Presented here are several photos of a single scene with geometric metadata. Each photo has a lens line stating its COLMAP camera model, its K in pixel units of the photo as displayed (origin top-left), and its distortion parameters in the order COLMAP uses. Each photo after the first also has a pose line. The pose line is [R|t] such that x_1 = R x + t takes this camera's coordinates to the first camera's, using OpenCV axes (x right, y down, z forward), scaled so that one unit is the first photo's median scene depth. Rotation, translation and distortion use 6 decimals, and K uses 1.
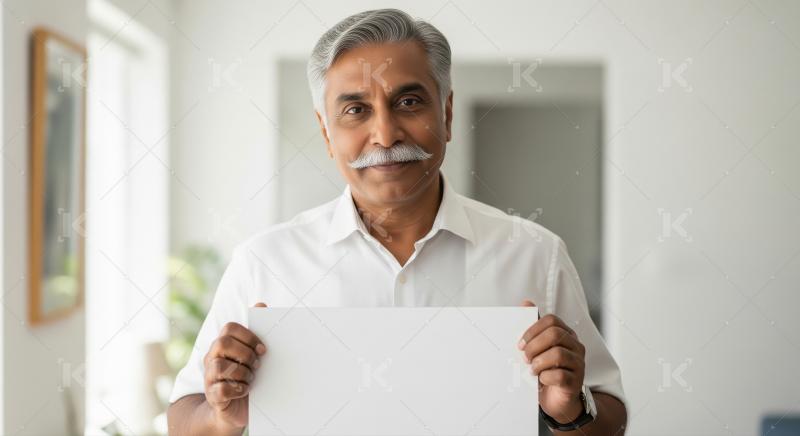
lens RADIAL K [[323.3, 0, 399.9], [0, 323.3, 217.2], [0, 0, 1]] dist [-0.001431, -0.000162]
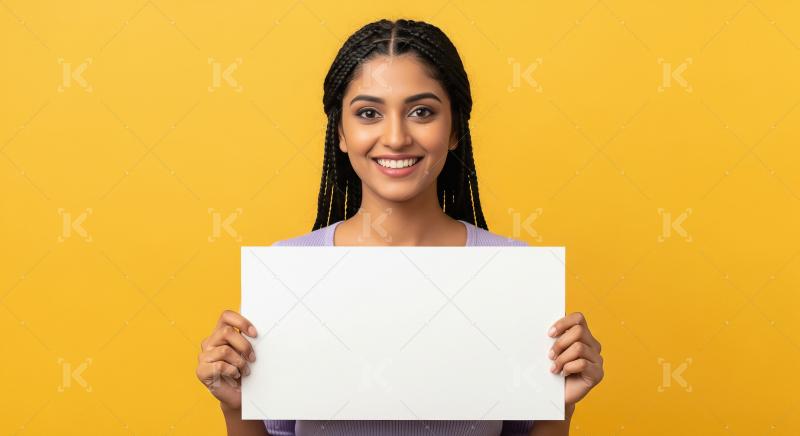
lens RADIAL K [[323.3, 0, 400.5], [0, 323.3, 218.5], [0, 0, 1]] dist [-0.001431, -0.000162]
pose [[0.999946, -0.000264, 0.010366, 1.849510], [0.000272, 1.000000, -0.000786, 0.005032], [-0.010366, 0.000789, 0.999946, -0.009887]]
